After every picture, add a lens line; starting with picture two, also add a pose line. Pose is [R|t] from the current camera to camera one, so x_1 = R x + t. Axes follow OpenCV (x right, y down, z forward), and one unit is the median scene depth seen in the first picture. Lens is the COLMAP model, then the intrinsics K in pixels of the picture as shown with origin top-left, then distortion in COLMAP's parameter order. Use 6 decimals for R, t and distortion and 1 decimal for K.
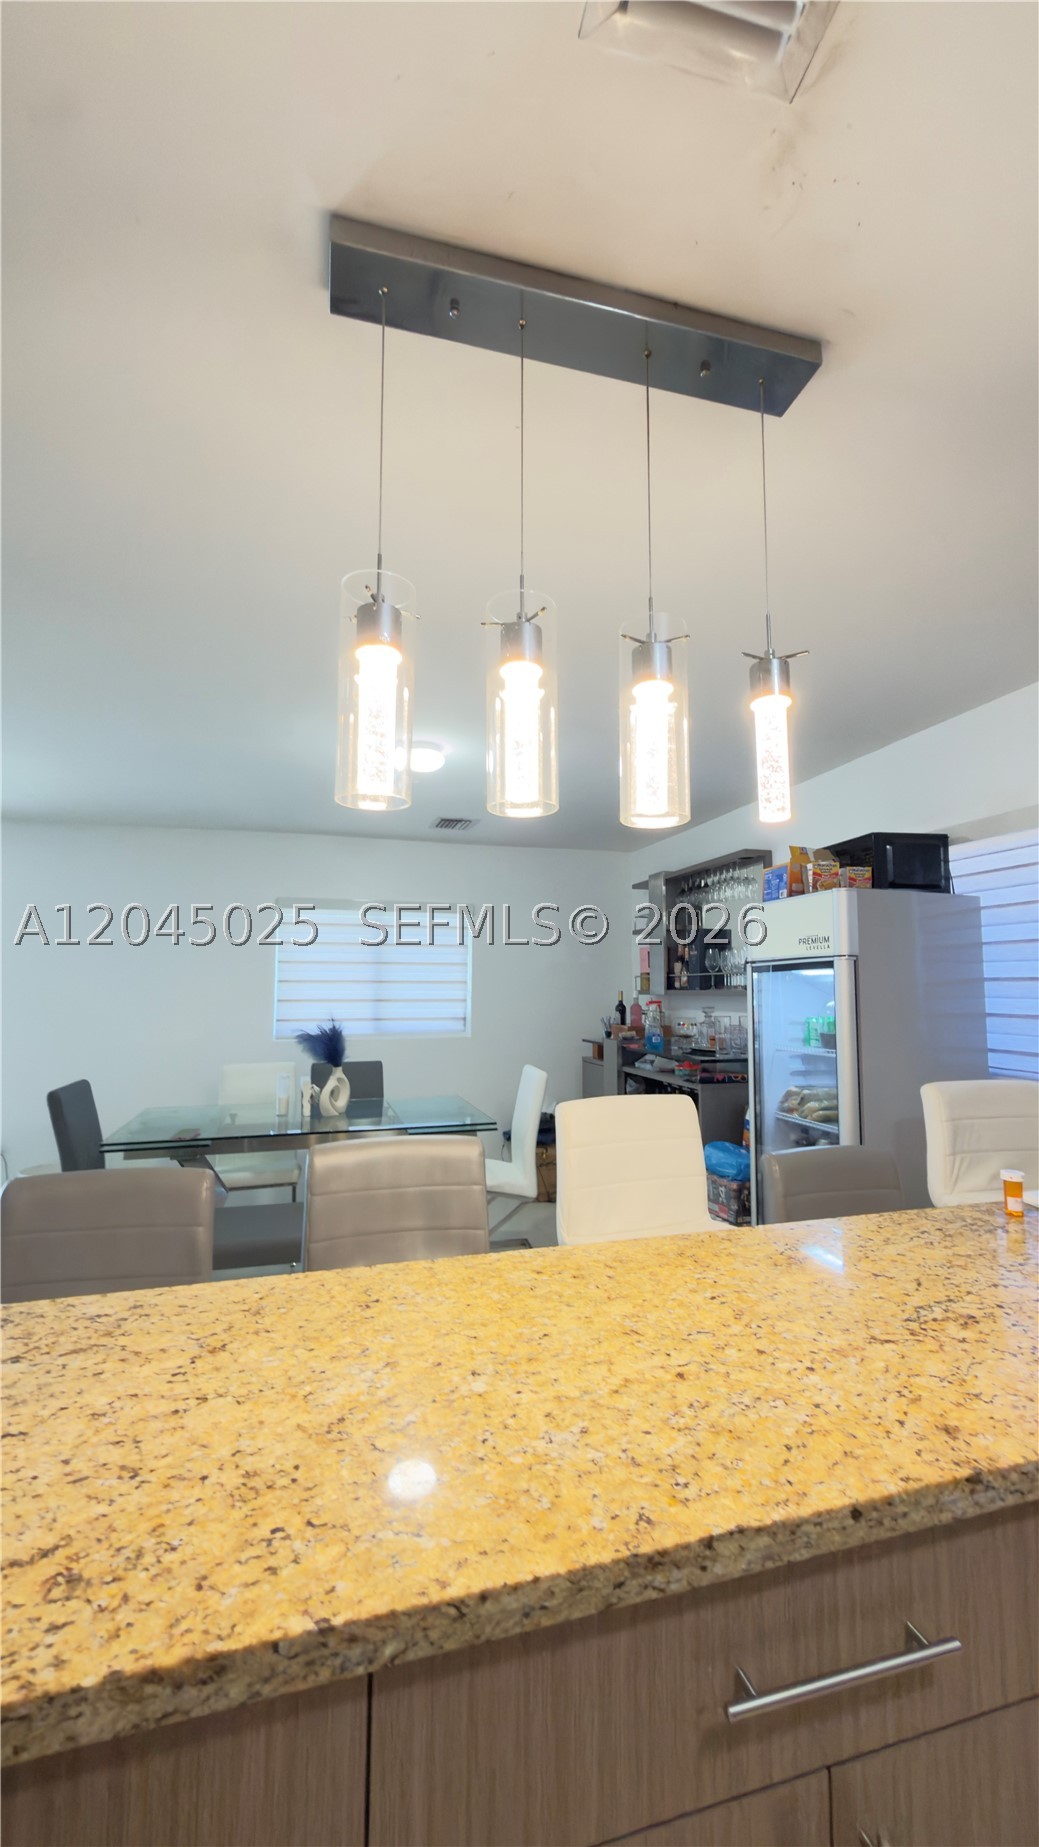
lens RADIAL K [[739.2, 0, 519.5], [0, 739.2, 923.5], [0, 0, 1]] dist [0.000892, -0.000107]
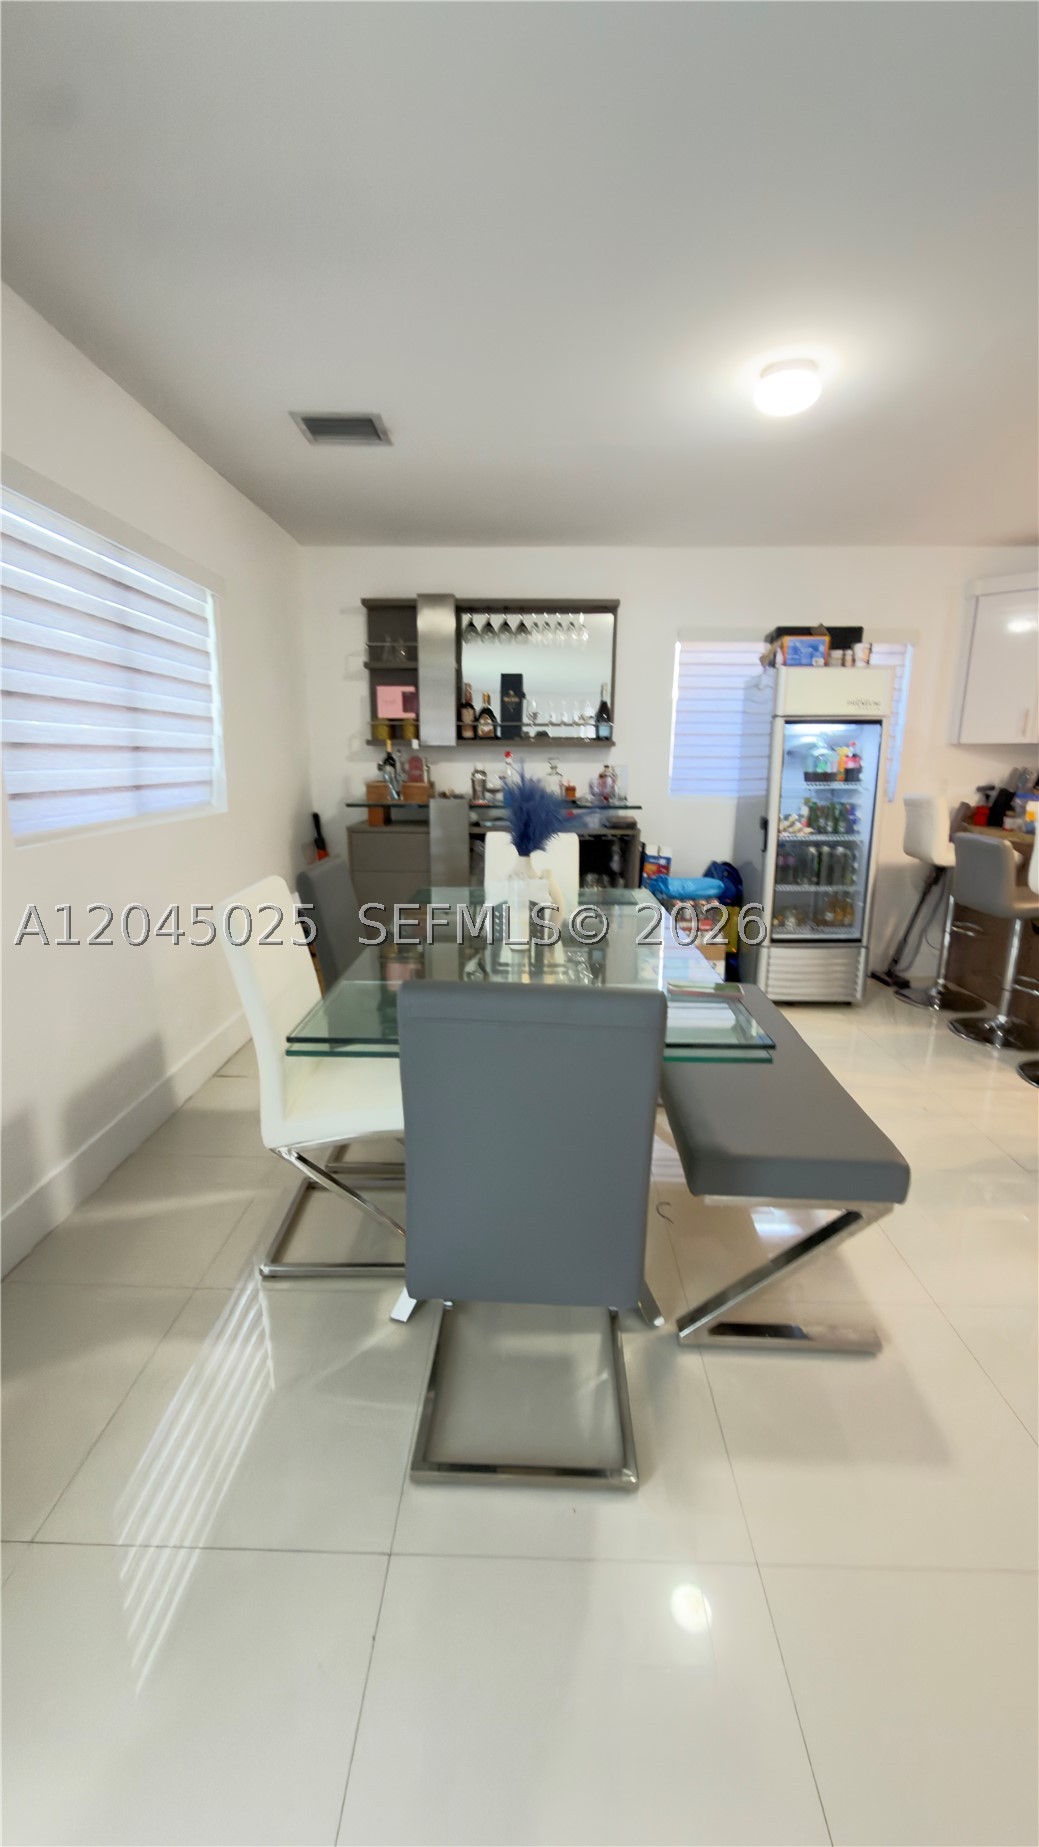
lens RADIAL K [[739.2, 0, 519.5], [0, 739.2, 923.5], [0, 0, 1]] dist [0.000892, -0.000107]
pose [[0.297979, -0.204653, 0.932376, -0.682739], [-0.088705, 0.966585, 0.240511, 0.085291], [-0.950442, -0.154374, 0.269868, 0.668190]]
